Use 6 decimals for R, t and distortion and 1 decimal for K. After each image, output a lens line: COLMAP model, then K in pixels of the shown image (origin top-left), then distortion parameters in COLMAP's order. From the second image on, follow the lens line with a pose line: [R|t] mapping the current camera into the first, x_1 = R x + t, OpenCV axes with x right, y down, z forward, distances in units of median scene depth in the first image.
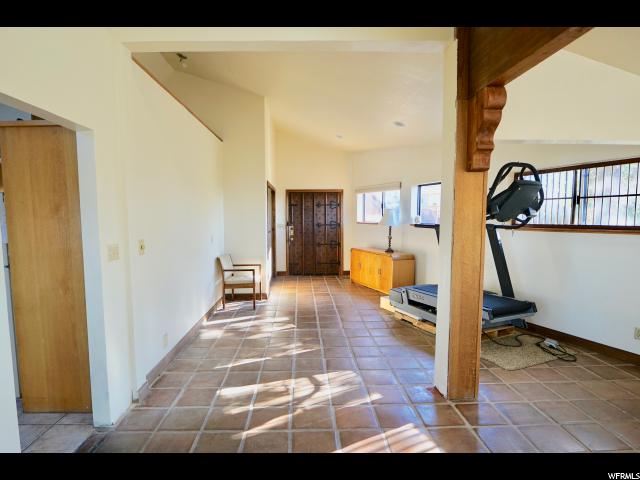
lens RADIAL K [[332.0, 0, 320.0], [0, 332.0, 240.0], [0, 0, 1]] dist [-0.000223, -0.000101]
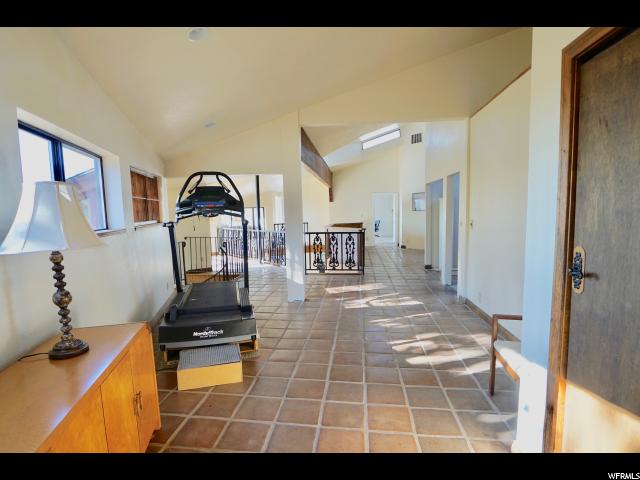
lens RADIAL K [[332.0, 0, 320.0], [0, 332.0, 240.0], [0, 0, 1]] dist [-0.000223, -0.000101]
pose [[-0.986402, 0.010250, 0.164033, -0.039390], [0.036113, 0.987179, 0.155476, -0.142367], [-0.160336, 0.159285, -0.974125, 2.054690]]
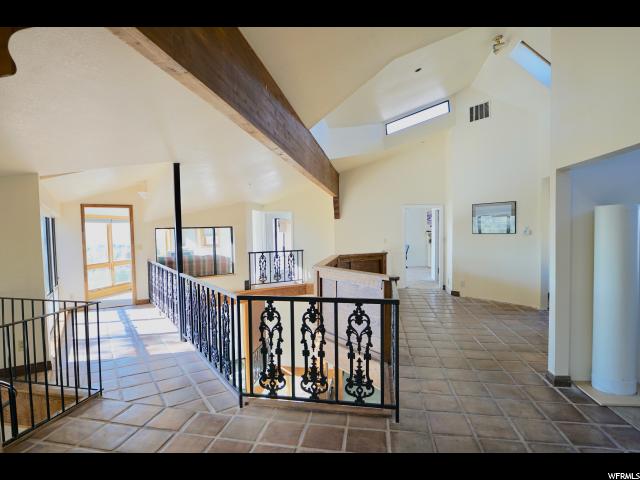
lens RADIAL K [[332.0, 0, 320.0], [0, 332.0, 240.0], [0, 0, 1]] dist [-0.000223, -0.000101]
pose [[-0.975721, 0.011382, 0.218720, 0.001931], [0.033696, 0.994560, 0.098563, -0.102492], [-0.216409, 0.103540, -0.970797, 1.334127]]
